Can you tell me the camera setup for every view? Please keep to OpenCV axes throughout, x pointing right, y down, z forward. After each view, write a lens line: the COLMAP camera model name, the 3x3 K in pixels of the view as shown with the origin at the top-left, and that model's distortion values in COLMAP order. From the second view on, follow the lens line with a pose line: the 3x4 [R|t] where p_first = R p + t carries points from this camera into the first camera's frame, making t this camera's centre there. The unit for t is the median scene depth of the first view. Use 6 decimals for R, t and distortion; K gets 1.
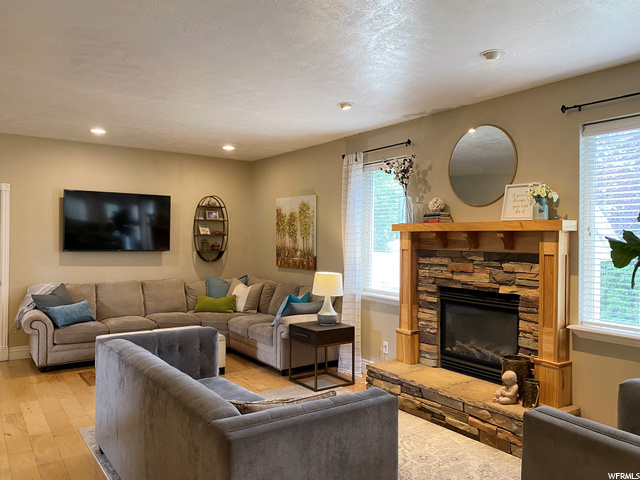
lens RADIAL K [[482.9, 0, 320.0], [0, 482.9, 240.0], [0, 0, 1]] dist [0.027916, -0.005359]
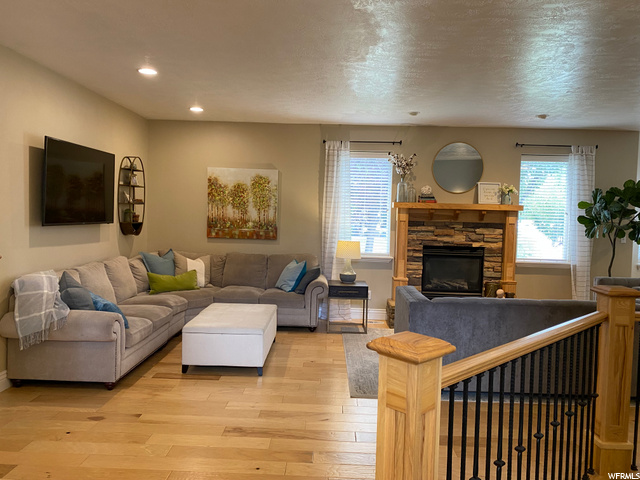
lens RADIAL K [[482.9, 0, 320.0], [0, 482.9, 240.0], [0, 0, 1]] dist [0.027916, -0.005359]
pose [[0.602915, -0.040572, 0.796773, -0.978006], [-0.016758, 0.997842, 0.063491, -0.008771], [-0.797630, -0.051632, 0.600933, 0.319257]]
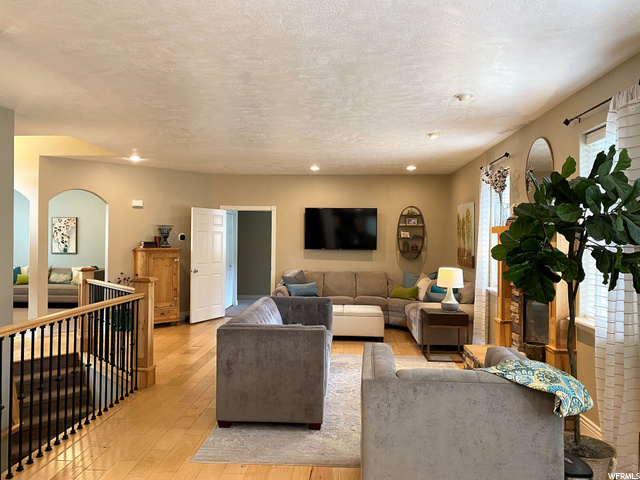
lens RADIAL K [[482.9, 0, 320.0], [0, 482.9, 240.0], [0, 0, 1]] dist [0.027916, -0.005359]
pose [[0.775124, -0.001774, -0.631807, 0.518878], [-0.004437, 0.999956, -0.008251, 0.008580], [0.631794, 0.009199, 0.775082, -0.142104]]
